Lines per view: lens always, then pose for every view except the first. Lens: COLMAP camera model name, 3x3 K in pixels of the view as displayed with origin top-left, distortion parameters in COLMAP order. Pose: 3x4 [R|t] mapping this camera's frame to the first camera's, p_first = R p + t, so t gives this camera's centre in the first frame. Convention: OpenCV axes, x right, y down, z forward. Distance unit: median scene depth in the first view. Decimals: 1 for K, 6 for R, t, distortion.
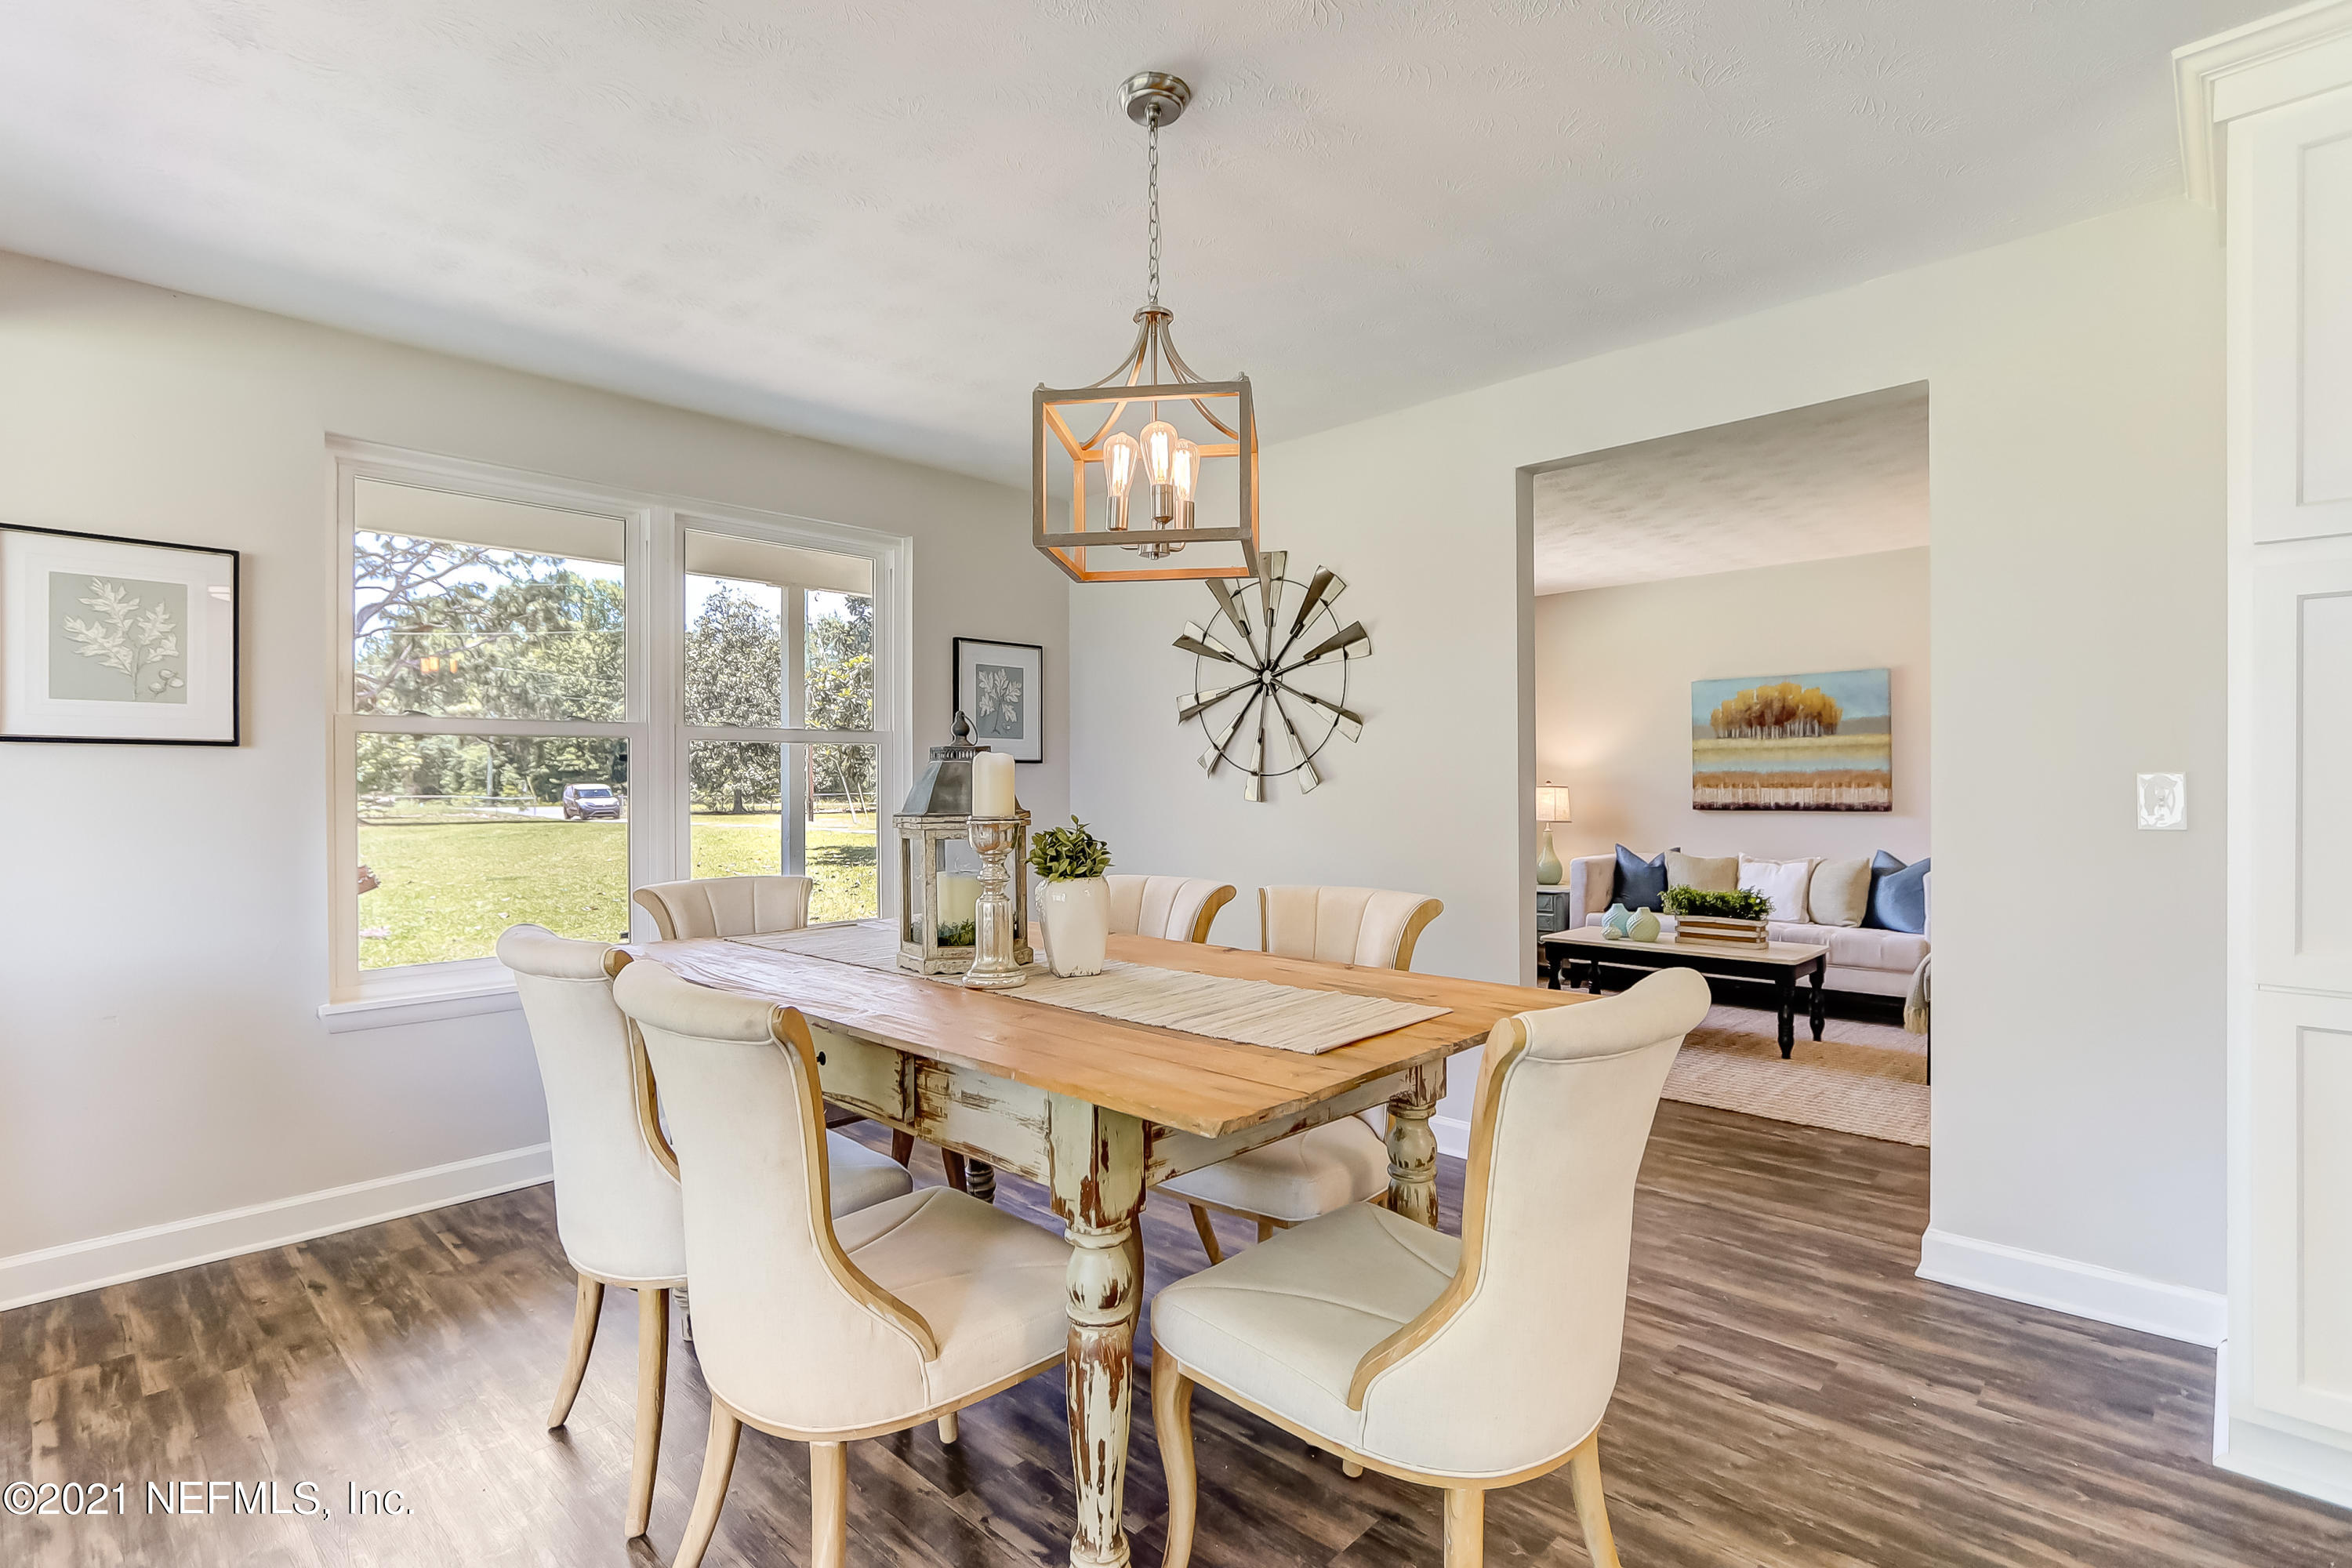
lens RADIAL K [[1106.0, 0, 1163.8], [0, 1106.0, 790.4], [0, 0, 1]] dist [-0.000727, 0.001536]
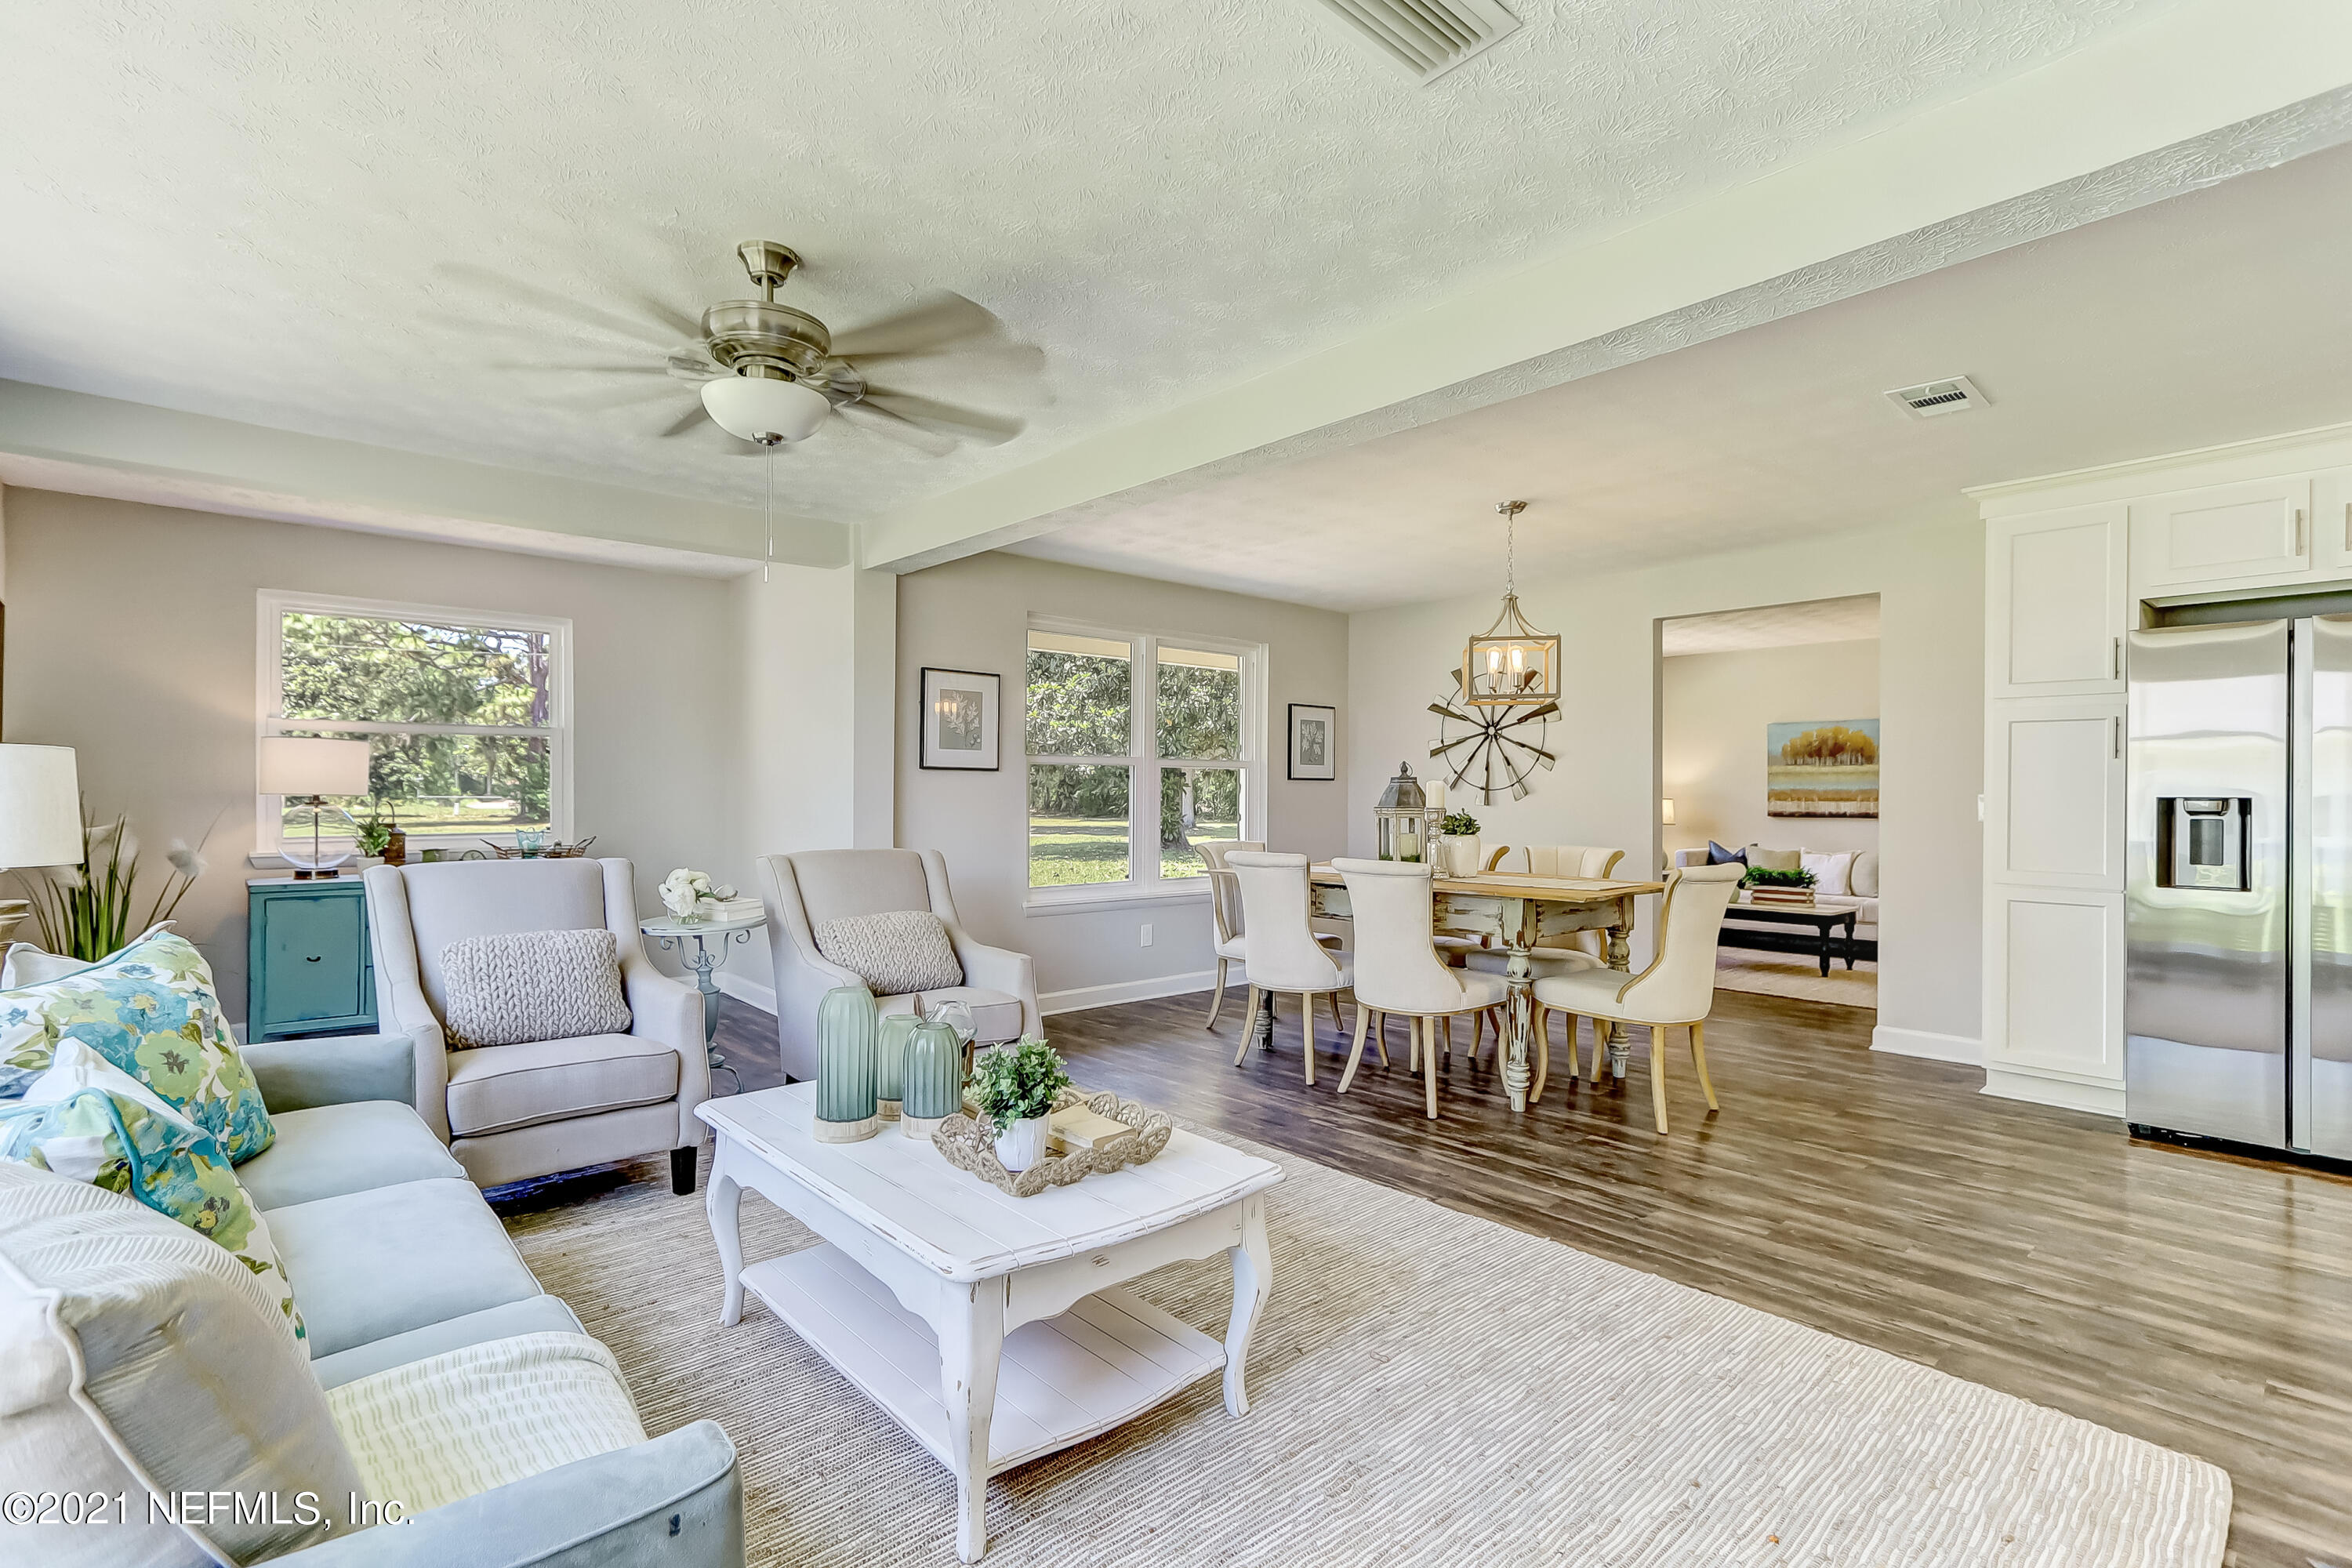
lens RADIAL K [[1080.9, 0, 1152.9], [0, 1080.9, 795.0], [0, 0, 1]] dist [0.014796, 0.000031]
pose [[0.996376, 0.010278, -0.084438, -0.272978], [-0.010582, 0.999939, -0.003153, 0.004563], [0.084400, 0.004035, 0.996424, -0.659941]]
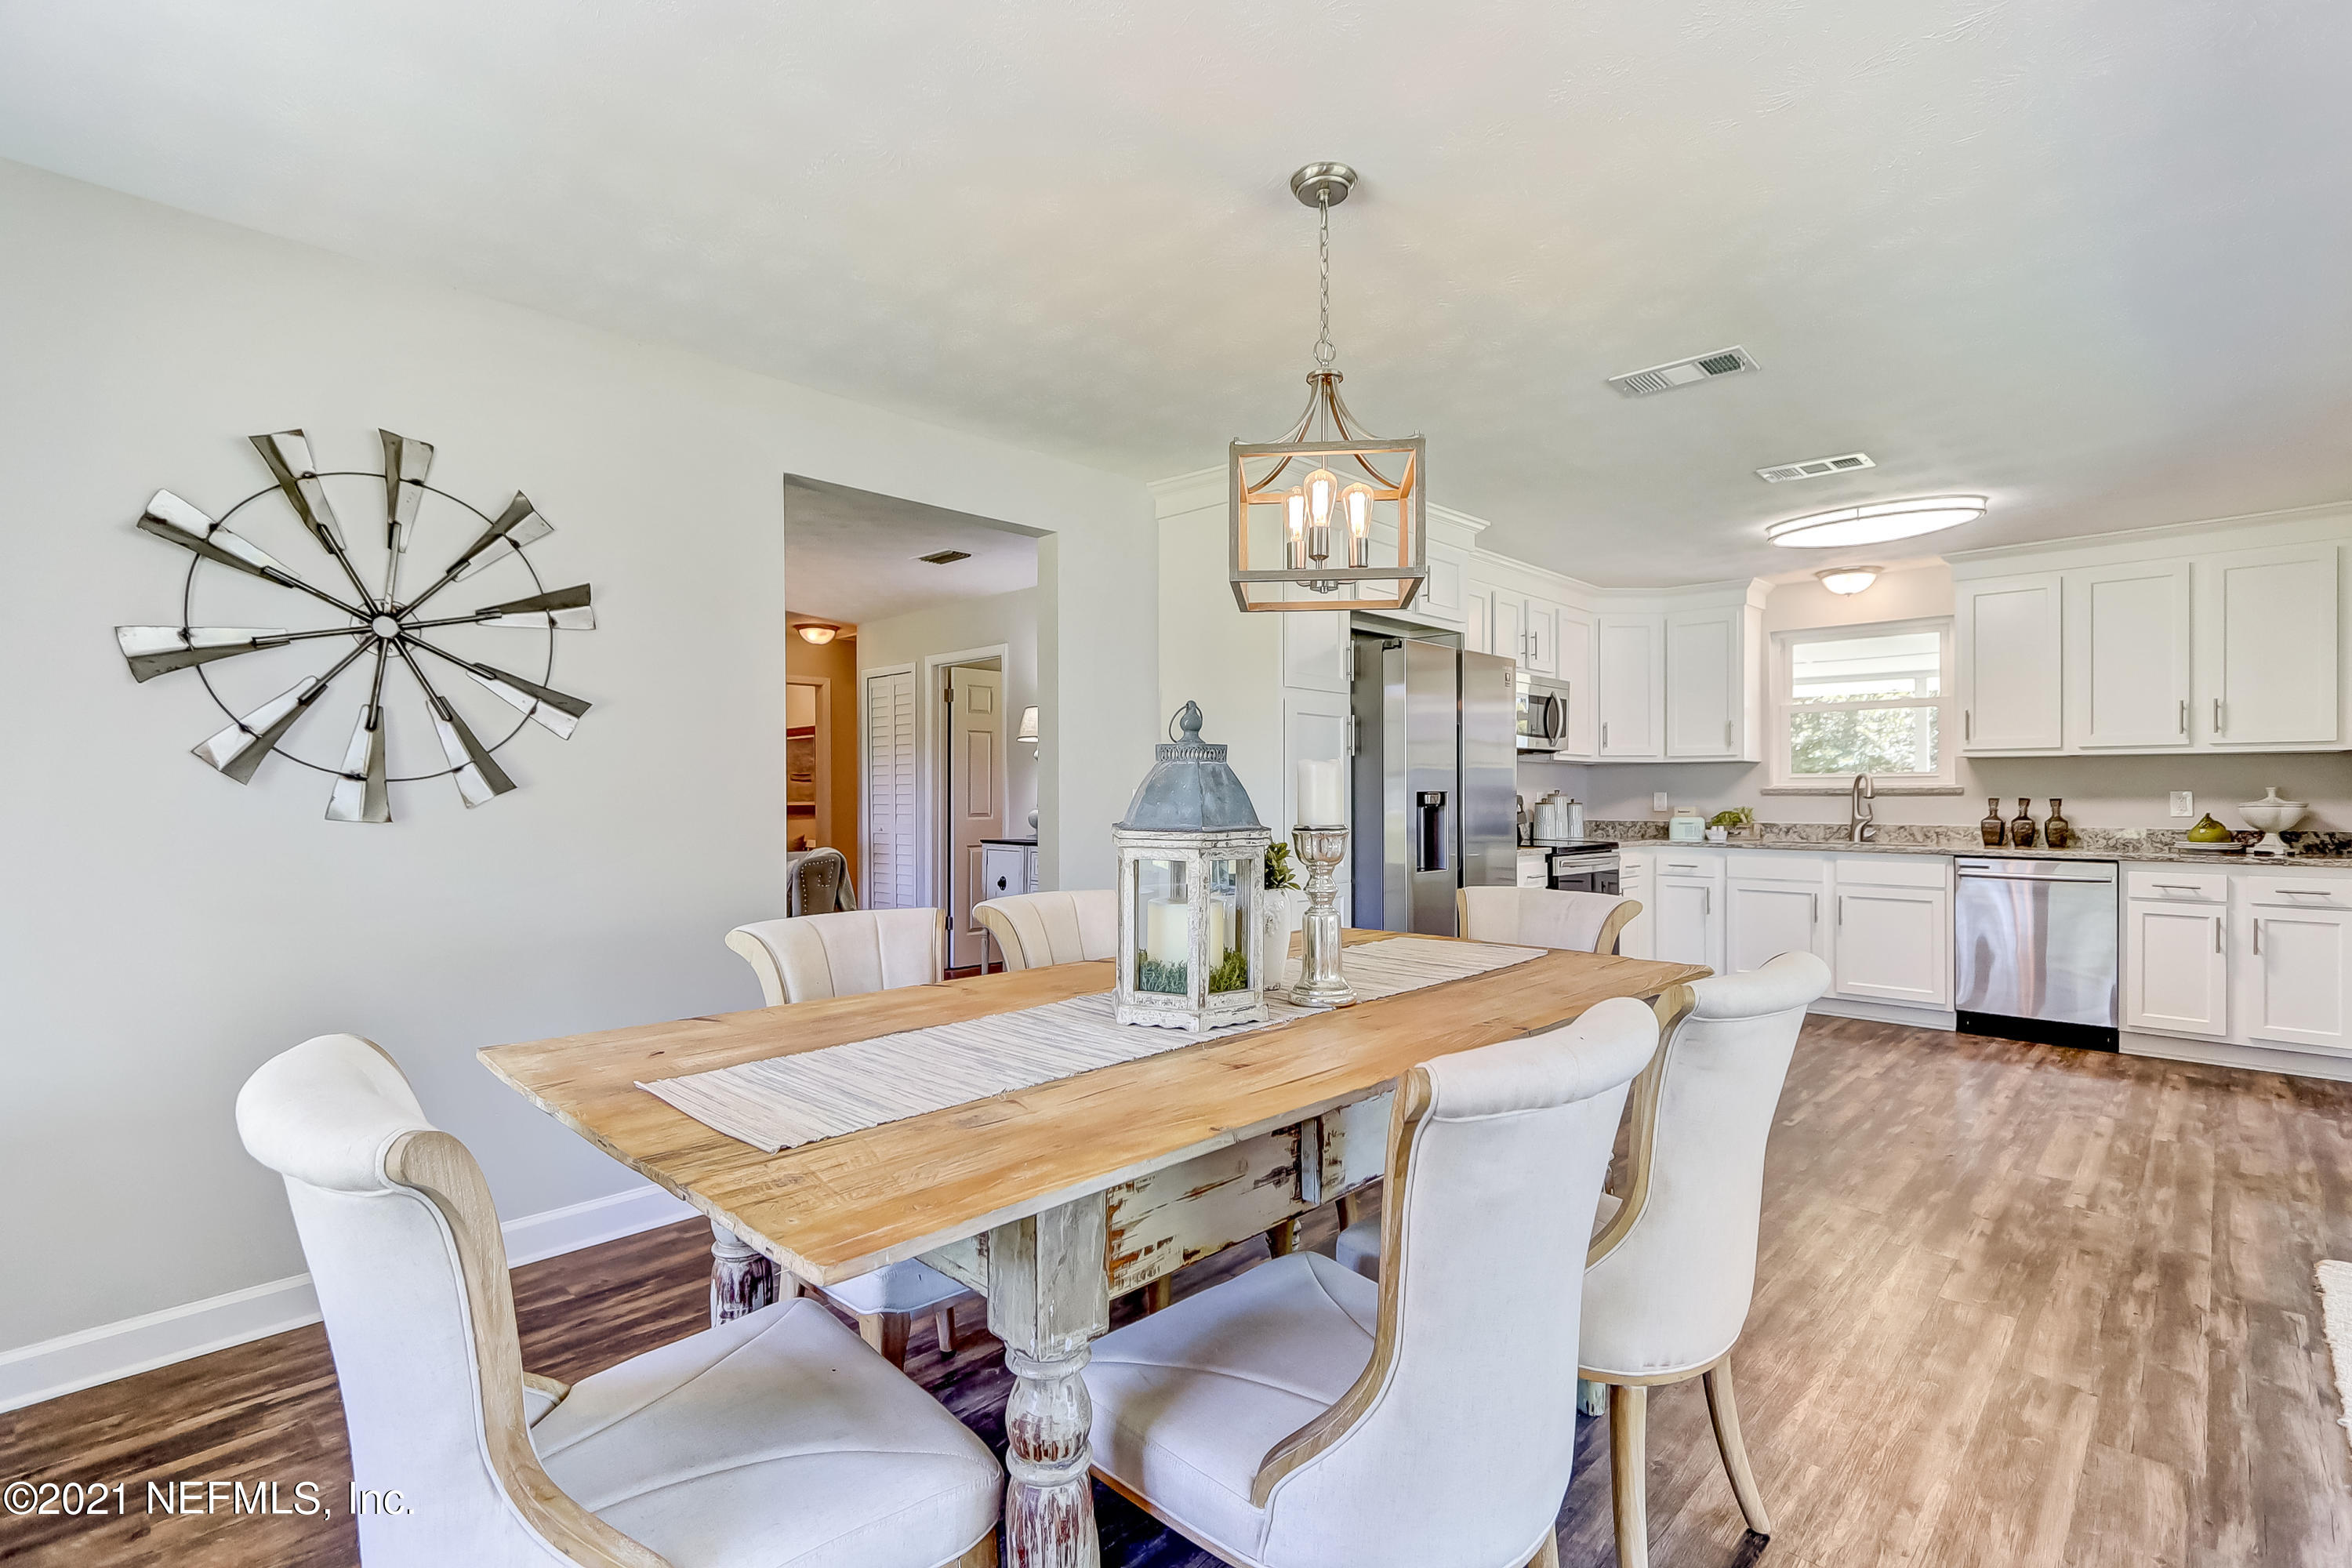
lens RADIAL K [[1097.2, 0, 1159.4], [0, 1097.2, 791.4], [0, 0, 1]] dist [0.002931, 0.000244]
pose [[0.007162, 0.007165, 0.999949, -0.532538], [0.007451, 0.999946, -0.007218, 0.000401], [-0.999947, 0.007502, 0.007108, 0.543037]]
